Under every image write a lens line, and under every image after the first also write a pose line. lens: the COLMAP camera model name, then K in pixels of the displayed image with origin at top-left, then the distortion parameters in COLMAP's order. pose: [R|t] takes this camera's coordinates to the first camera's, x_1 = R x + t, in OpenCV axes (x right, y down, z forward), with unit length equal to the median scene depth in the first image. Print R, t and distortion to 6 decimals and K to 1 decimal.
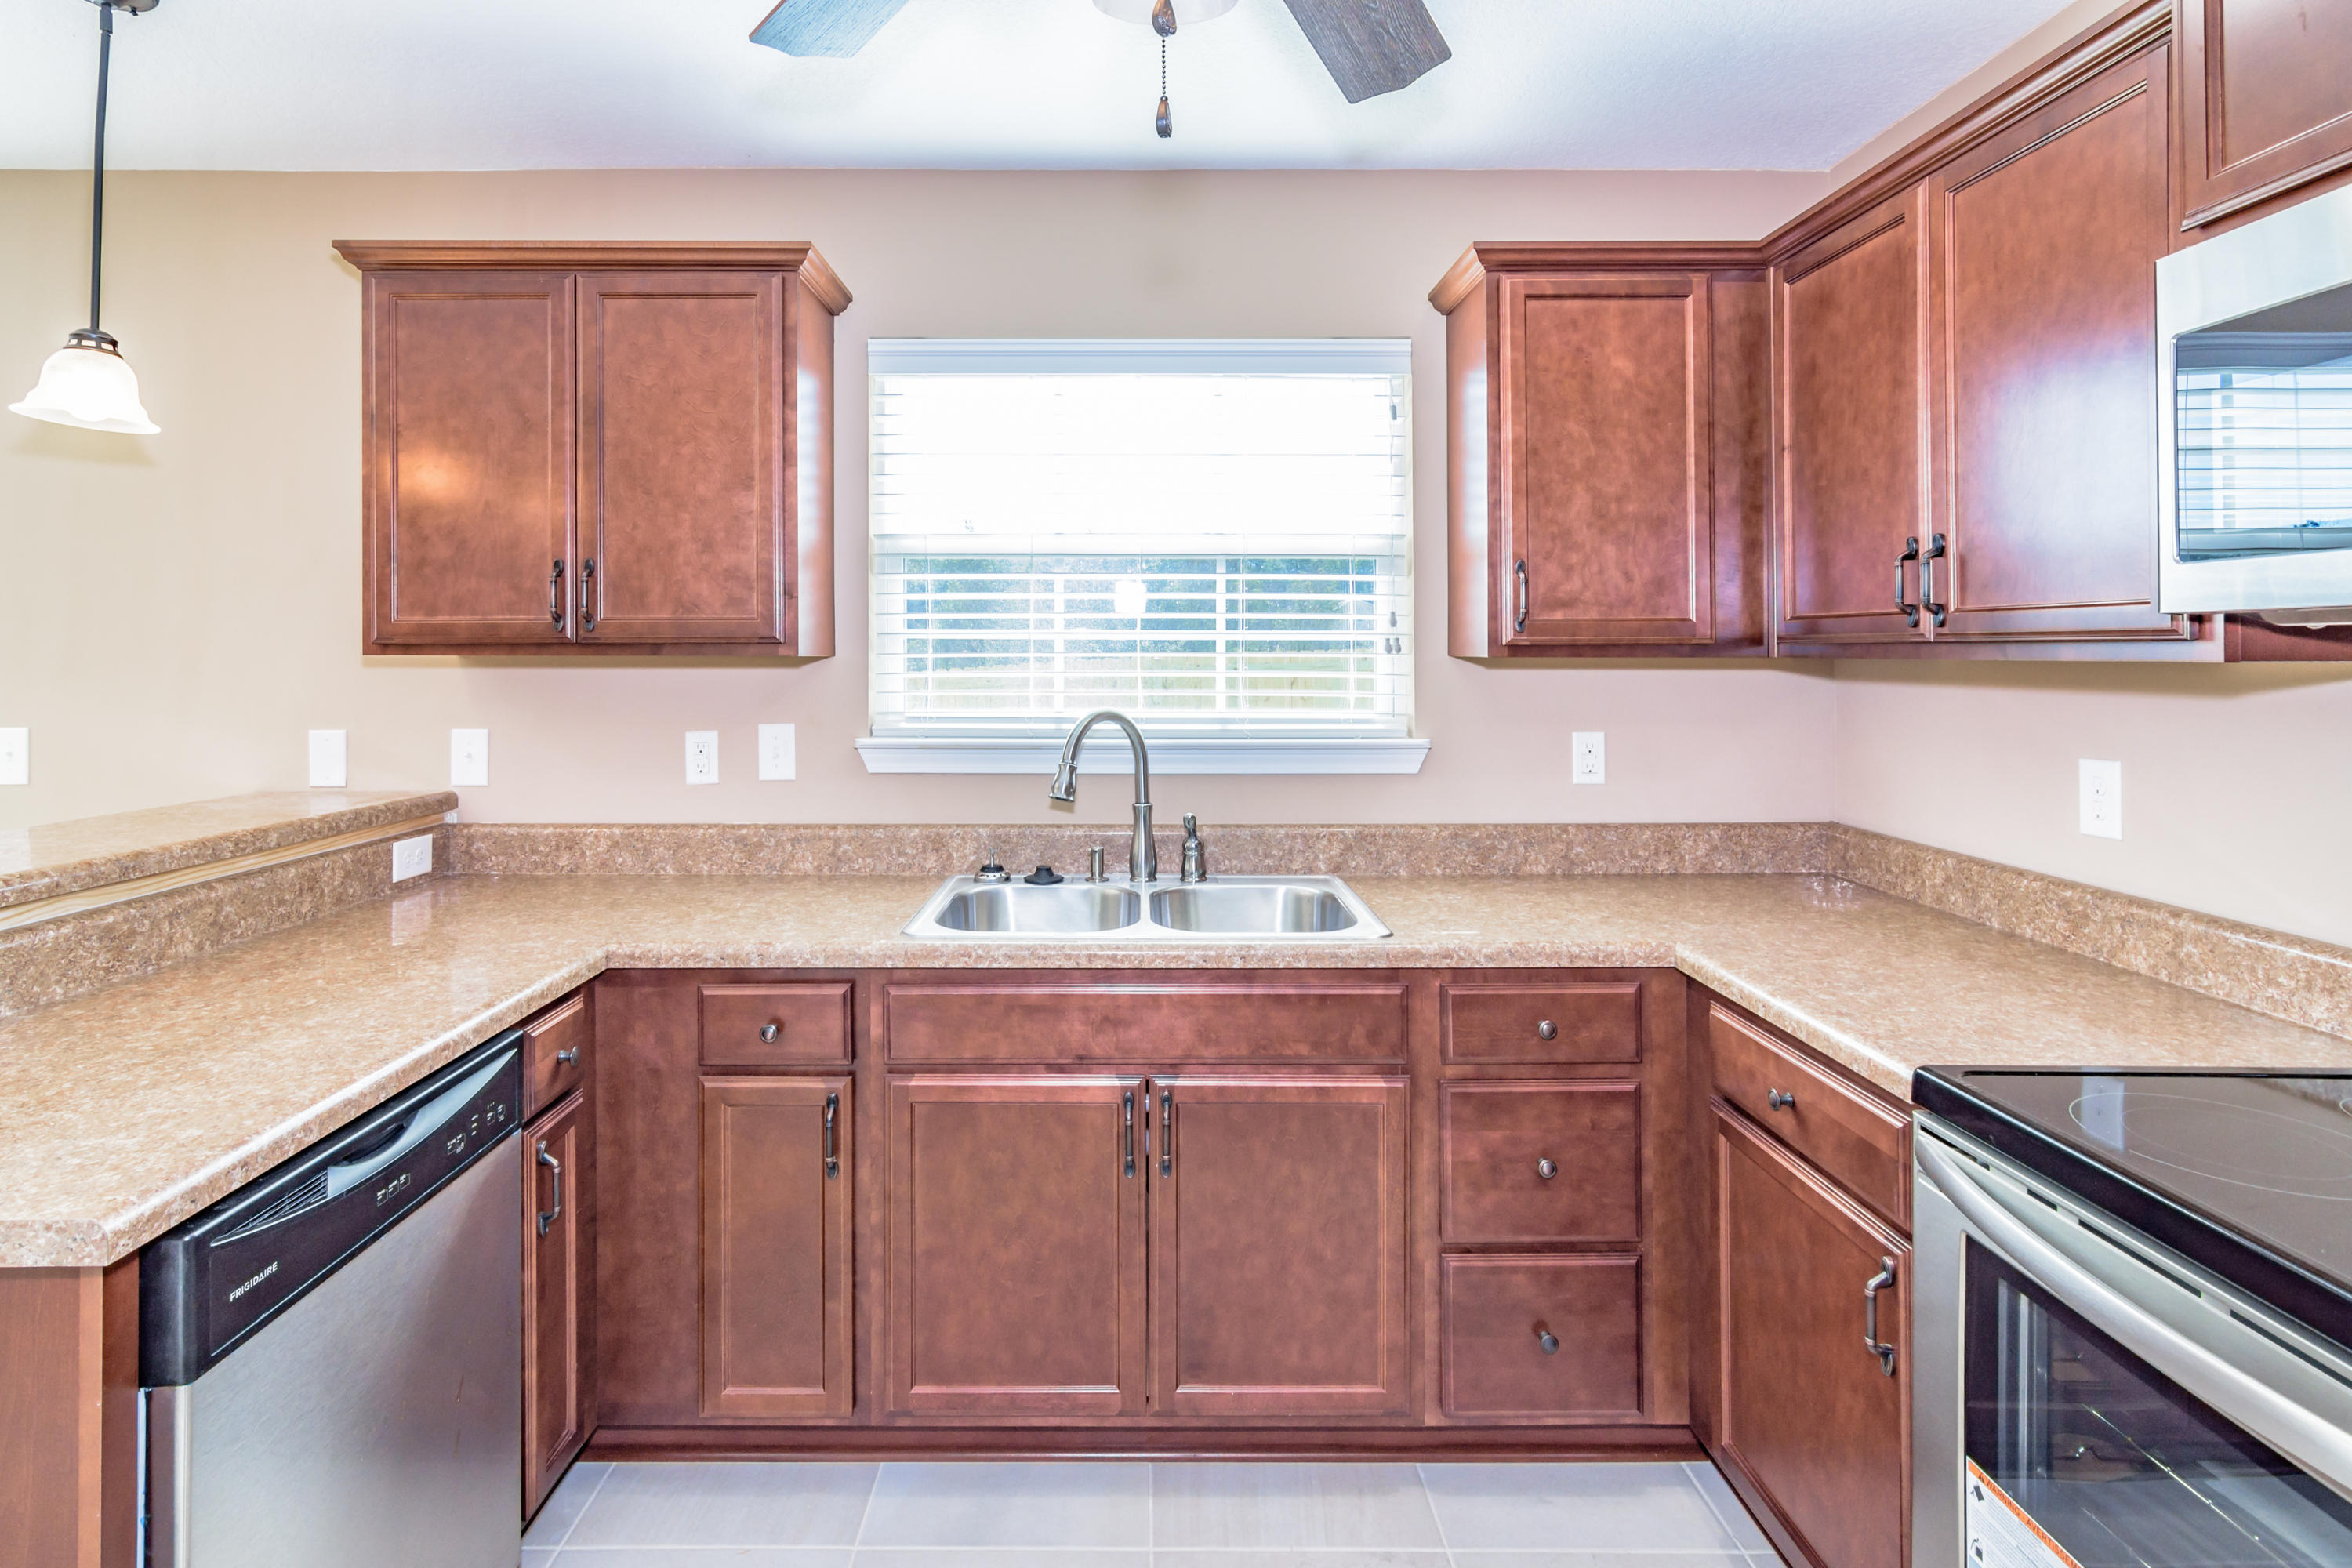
lens RADIAL K [[1147.2, 0, 1117.9], [0, 1147.2, 643.4], [0, 0, 1]] dist [0.002182, -0.000661]
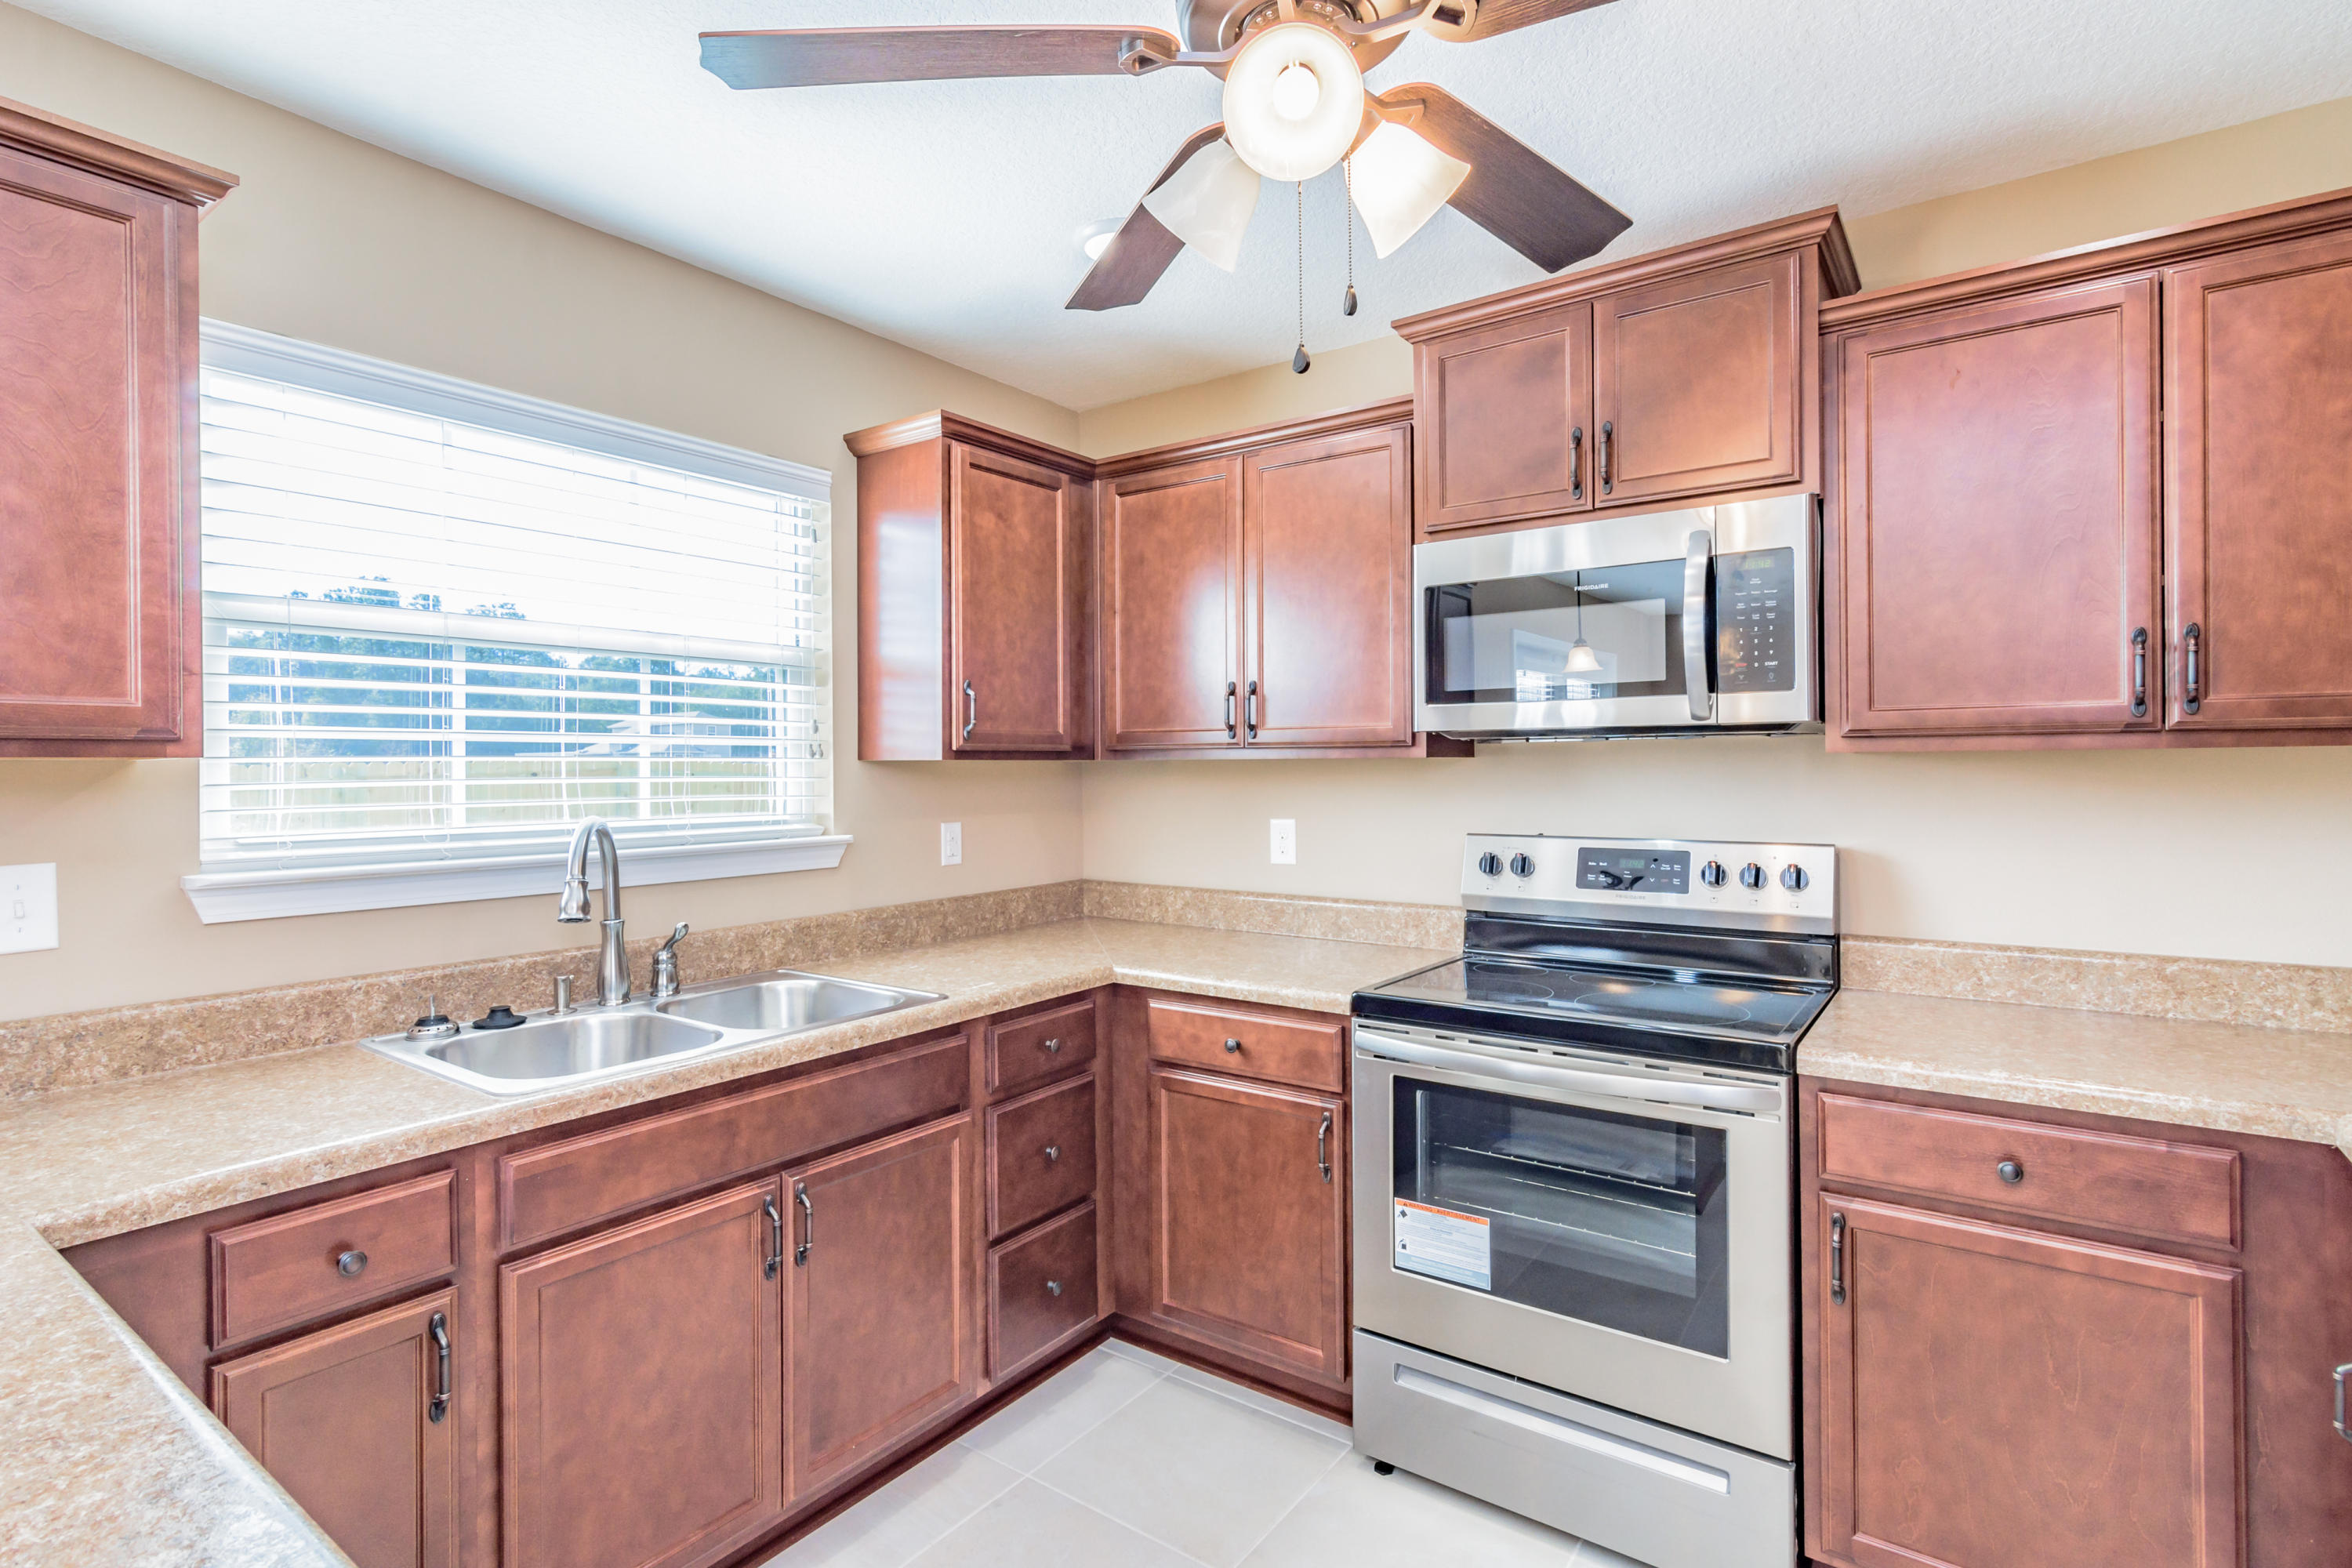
lens RADIAL K [[1147.2, 0, 1101.0], [0, 1147.2, 763.4], [0, 0, 1]] dist [0.002182, -0.000661]
pose [[0.610358, -0.001213, 0.792125, -0.556048], [-0.001724, 0.999994, 0.002860, 0.012628], [-0.792124, -0.003112, 0.610352, 0.153460]]
